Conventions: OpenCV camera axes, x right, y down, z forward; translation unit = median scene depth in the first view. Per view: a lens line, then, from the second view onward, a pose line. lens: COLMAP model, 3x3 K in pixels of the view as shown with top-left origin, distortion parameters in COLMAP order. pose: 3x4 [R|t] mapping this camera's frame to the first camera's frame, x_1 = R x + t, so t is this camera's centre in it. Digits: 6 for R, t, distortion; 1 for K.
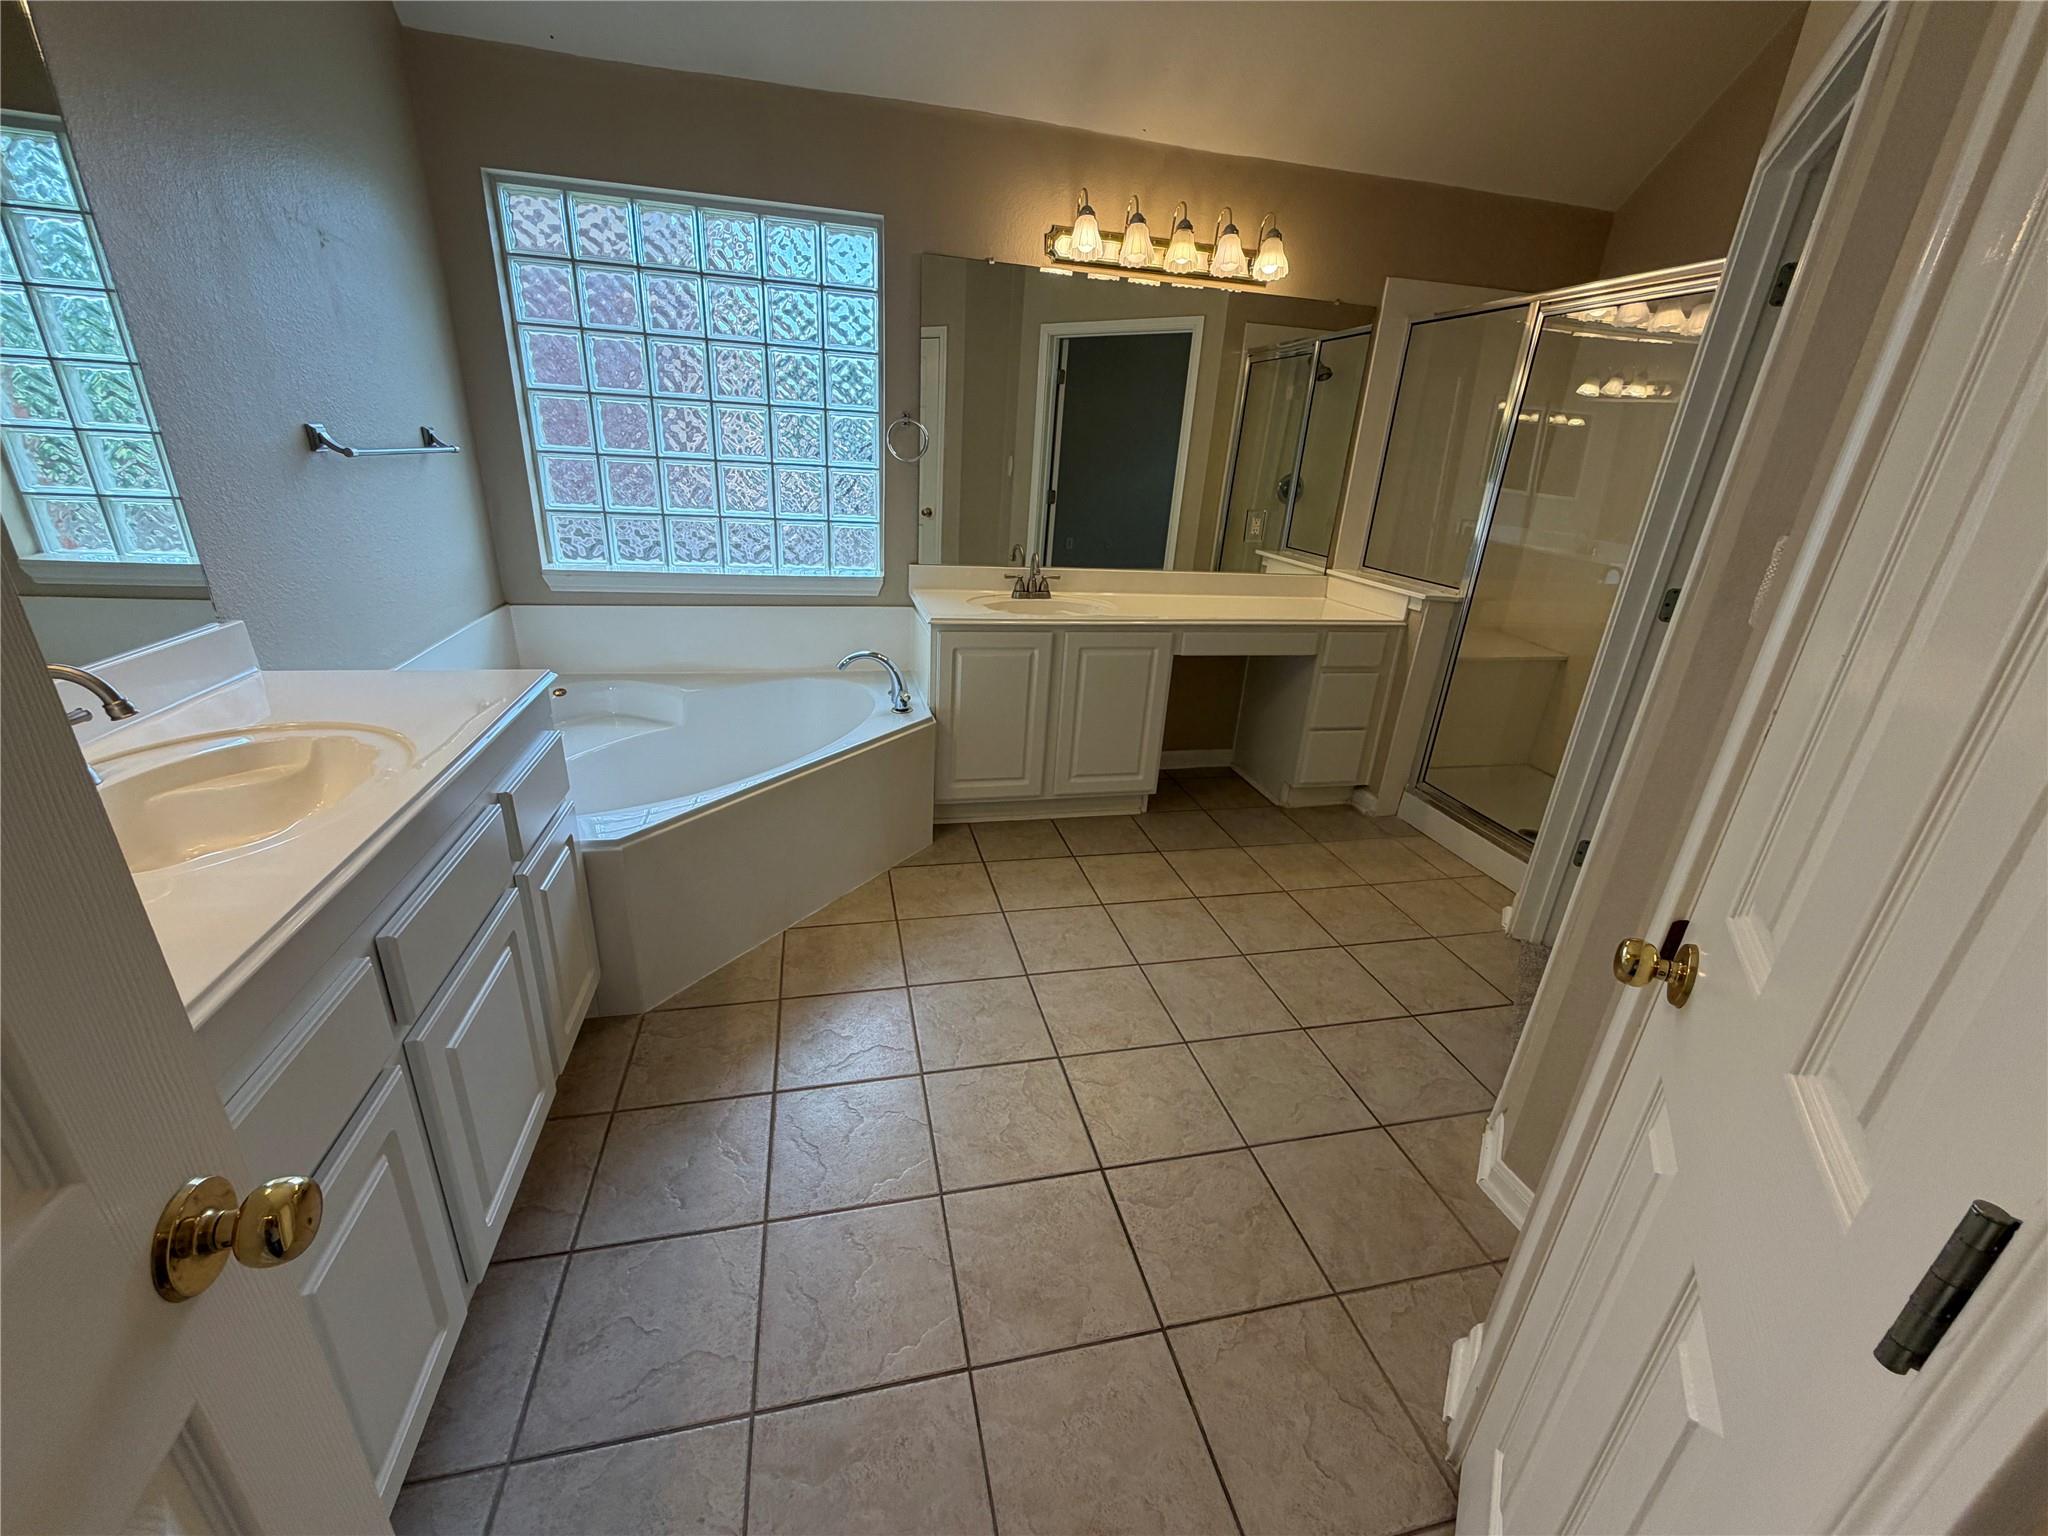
lens RADIAL K [[817.4, 0, 1019.5], [0, 817.4, 766.6], [0, 0, 1]] dist [0.000788, 0.000190]
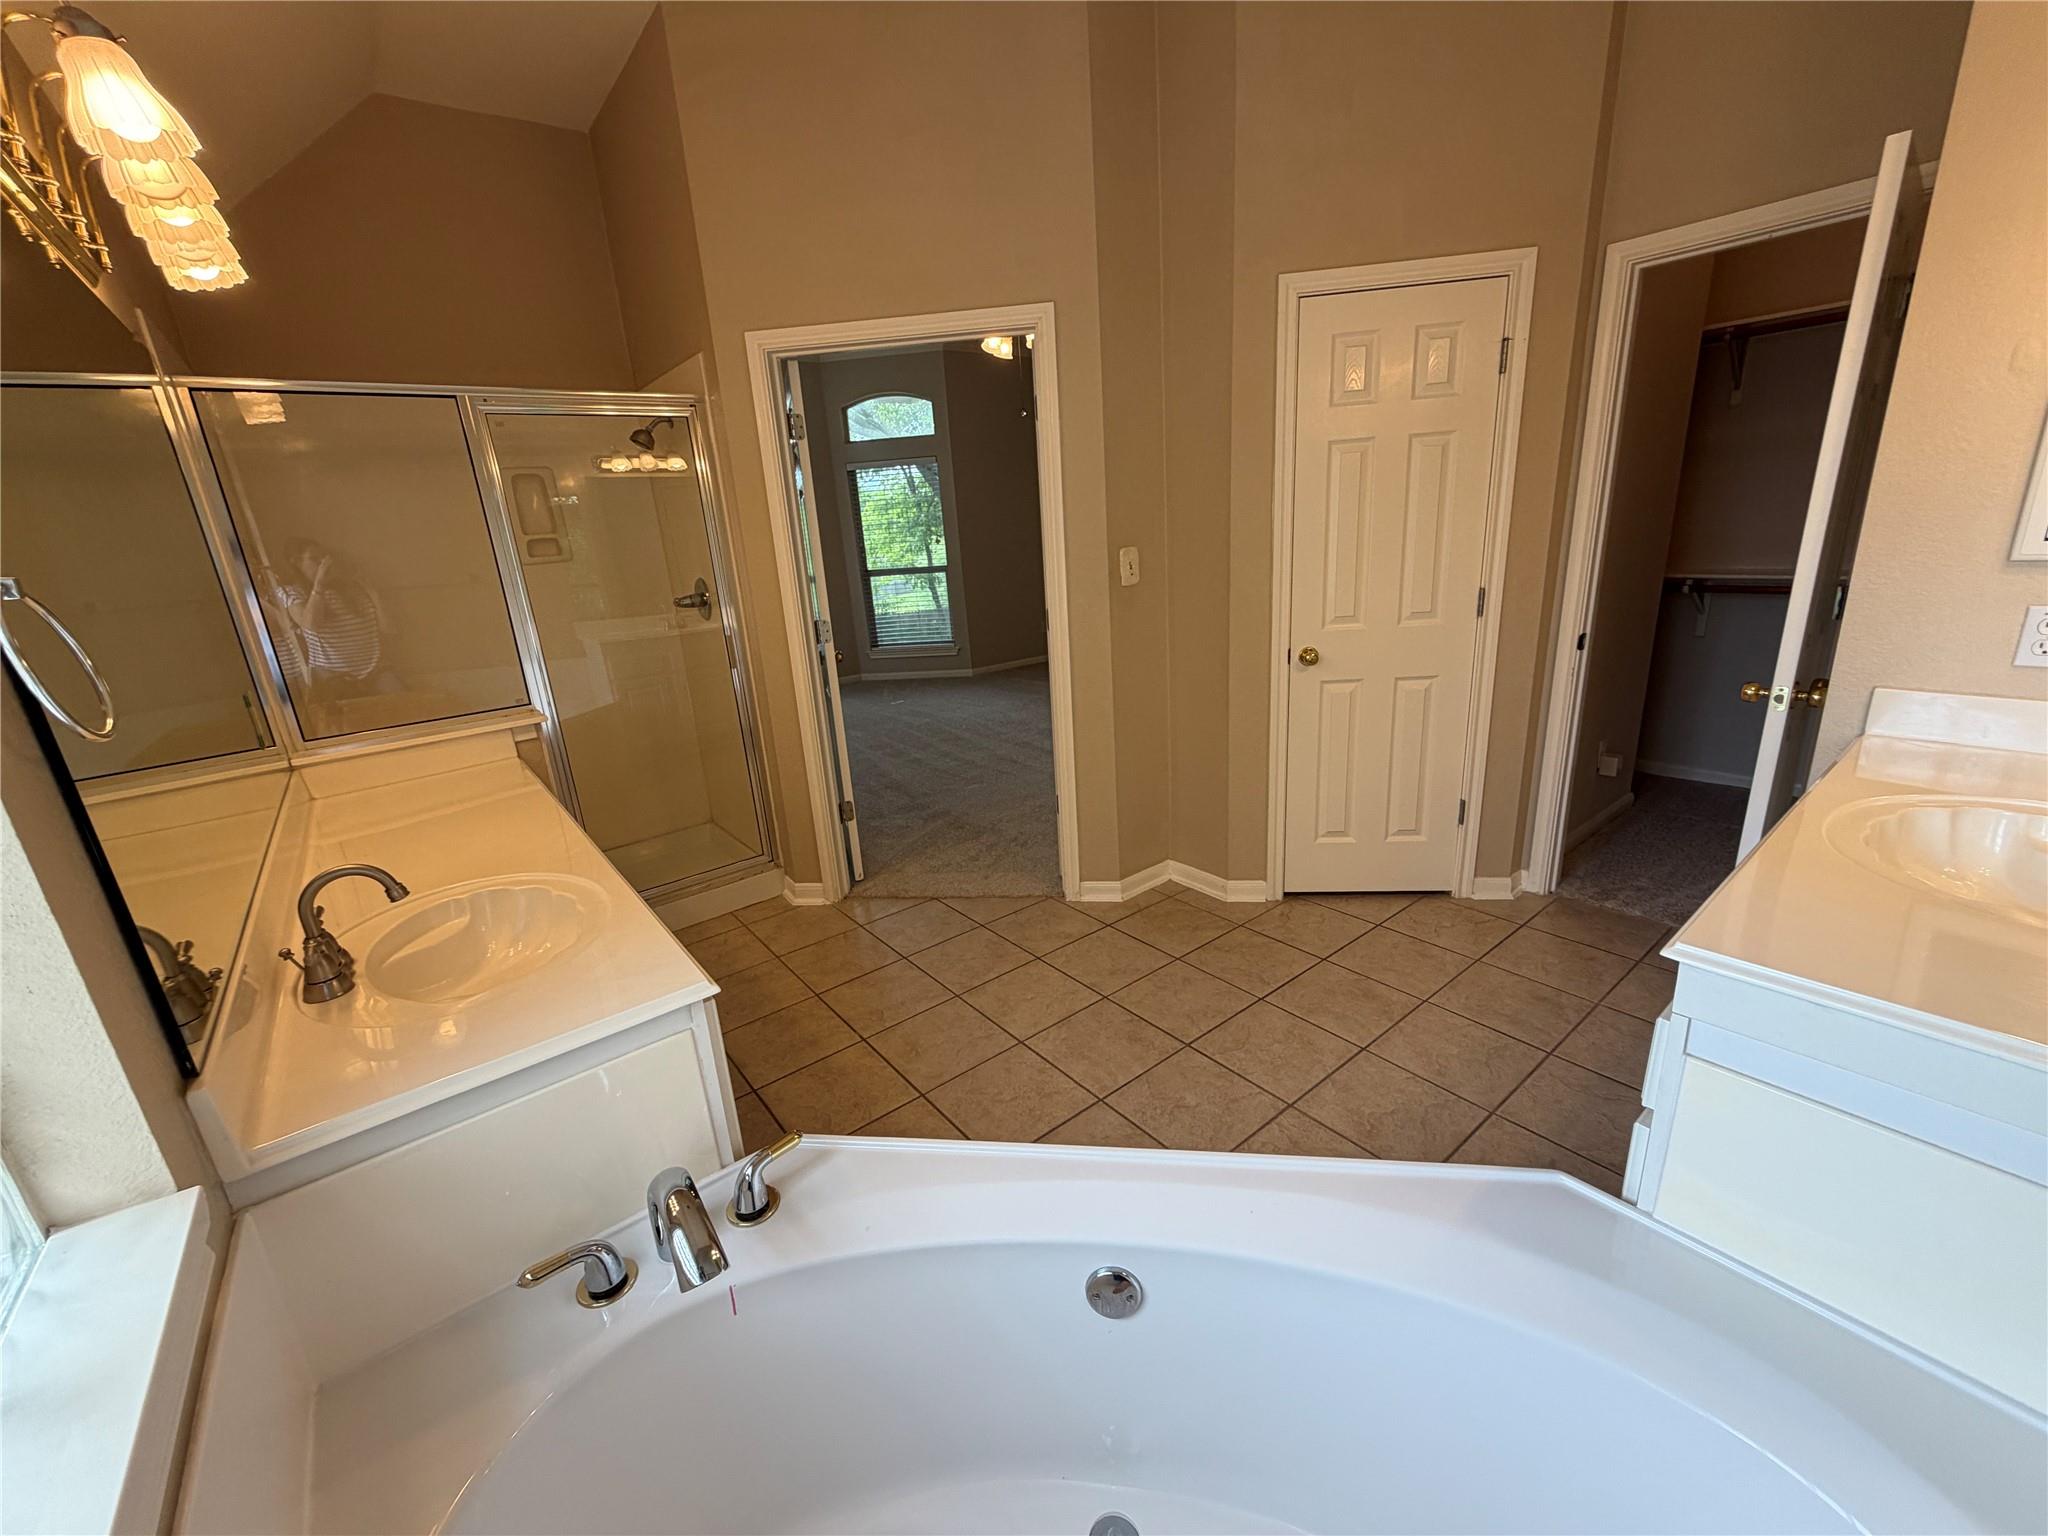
lens RADIAL K [[817.4, 0, 1019.5], [0, 817.4, 766.6], [0, 0, 1]] dist [0.000788, 0.000190]
pose [[-0.421232, -0.282595, 0.861803, -0.675491], [0.379942, 0.807836, 0.450606, -0.523869], [-0.823534, 0.517244, -0.232916, 1.163237]]
